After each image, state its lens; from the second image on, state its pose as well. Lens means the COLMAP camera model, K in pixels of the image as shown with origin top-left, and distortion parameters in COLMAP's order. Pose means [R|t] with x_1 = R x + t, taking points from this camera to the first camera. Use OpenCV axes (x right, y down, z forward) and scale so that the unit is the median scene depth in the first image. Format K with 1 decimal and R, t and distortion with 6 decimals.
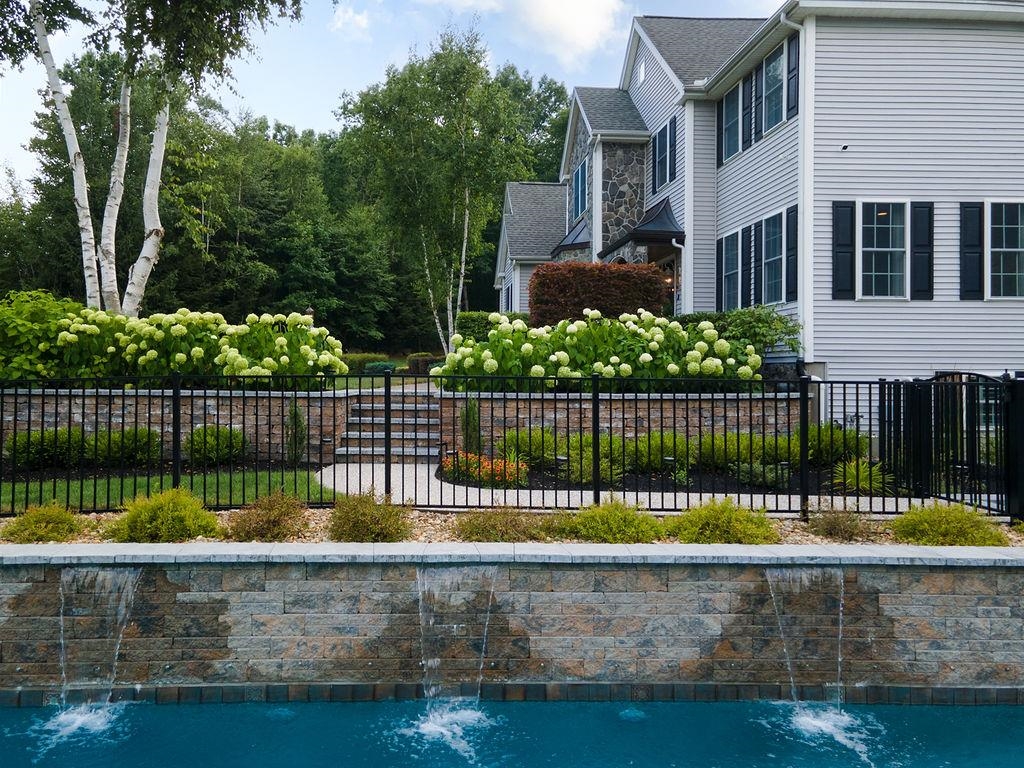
lens RADIAL K [[786.7, 0, 449.9], [0, 786.7, 360.6], [0, 0, 1]] dist [0.039229, -0.000489]
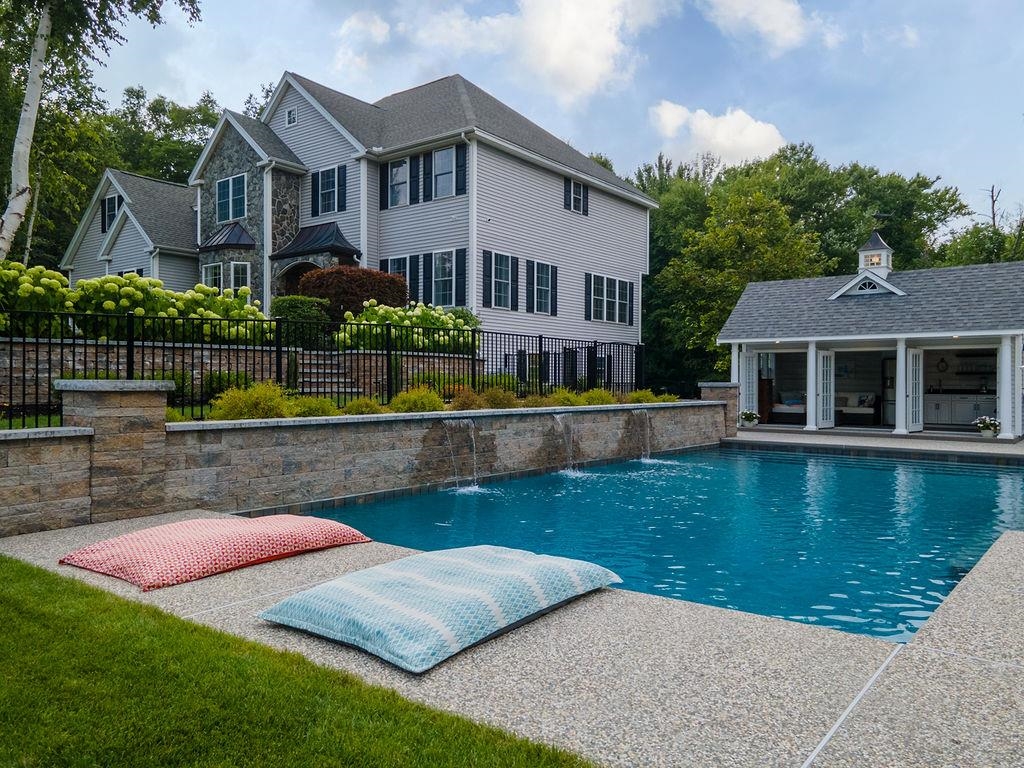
lens RADIAL K [[756.5, 0, 512.0], [0, 756.5, 384.0], [0, 0, 1]] dist [0.043238, -0.001613]
pose [[0.646527, -0.006820, 0.762860, -0.729344], [-0.013511, 0.999701, 0.020388, 0.056671], [-0.762771, -0.023489, 0.646242, -0.118893]]
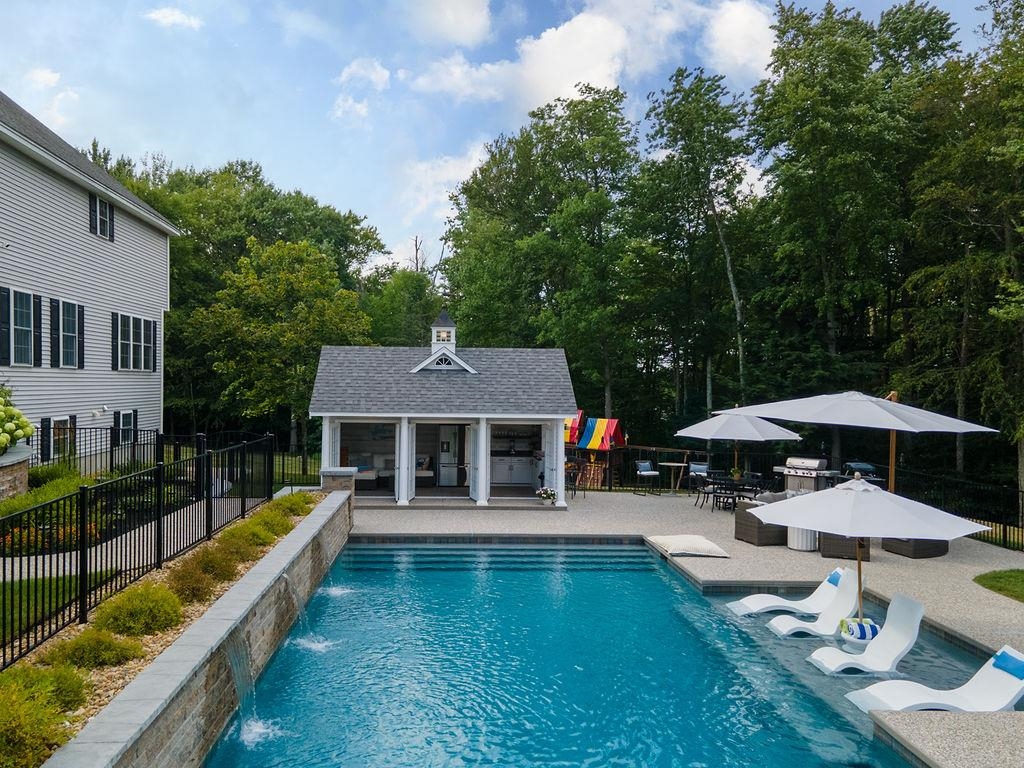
lens RADIAL K [[768.4, 0, 455.0], [0, 768.4, 400.9], [0, 0, 1]] dist [0.040322, -0.000885]
pose [[0.018198, -0.029621, 0.999396, -0.728411], [-0.028374, 0.999143, 0.030130, -0.076945], [-0.999432, -0.028905, 0.017342, 0.254832]]
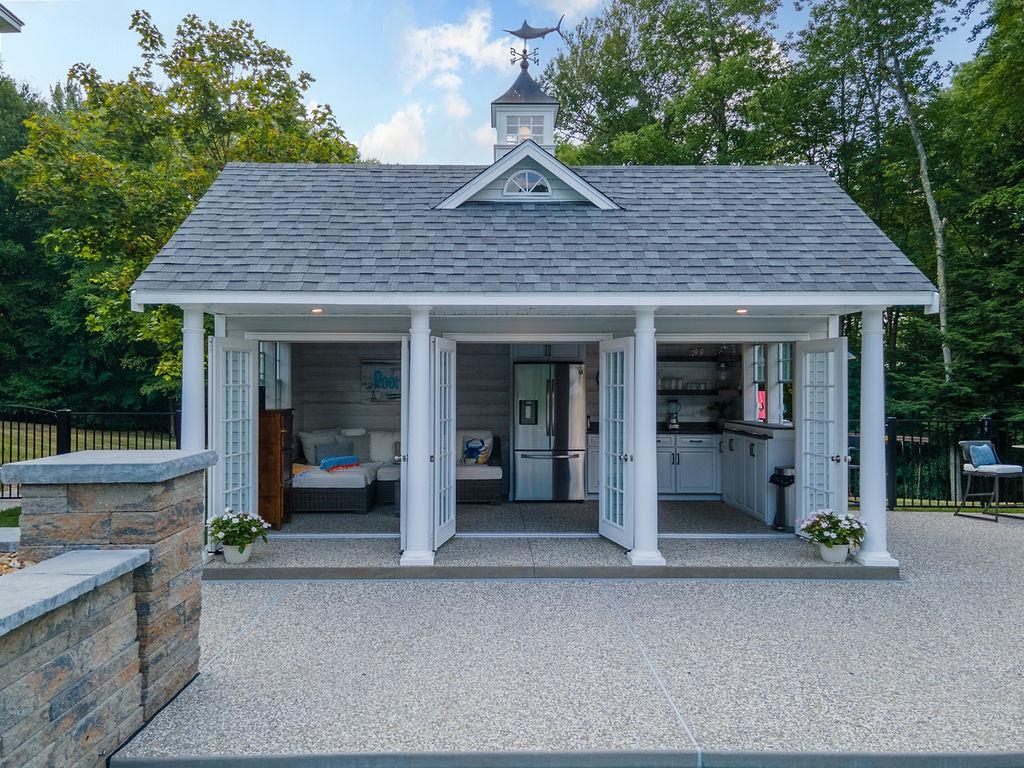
lens RADIAL K [[756.5, 0, 512.0], [0, 756.5, 384.0], [0, 0, 1]] dist [0.043238, -0.001613]
pose [[0.025563, -0.005221, 0.999660, 0.219872], [-0.019645, 0.999791, 0.005724, 0.043926], [-0.999480, -0.019785, 0.025455, 0.300177]]
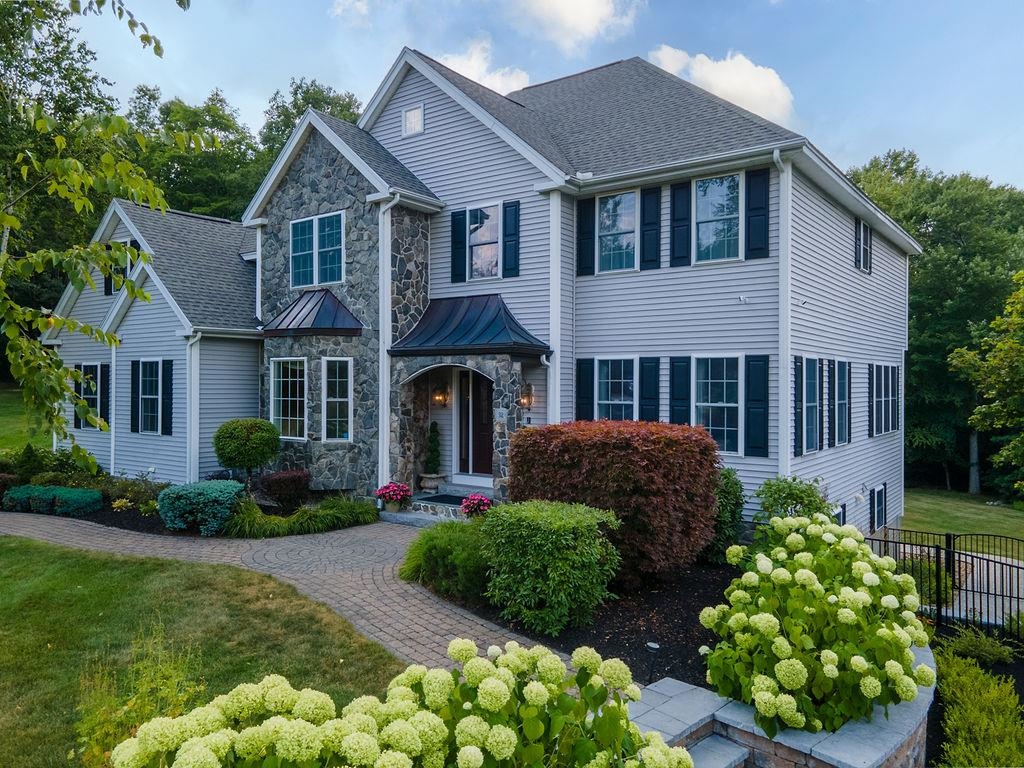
lens RADIAL K [[756.5, 0, 512.0], [0, 756.5, 384.0], [0, 0, 1]] dist [0.043238, -0.001613]
pose [[0.632656, -0.005660, 0.774412, -0.454303], [-0.012639, 0.999765, 0.017632, -0.175254], [-0.774330, -0.020943, 0.632435, 0.667826]]
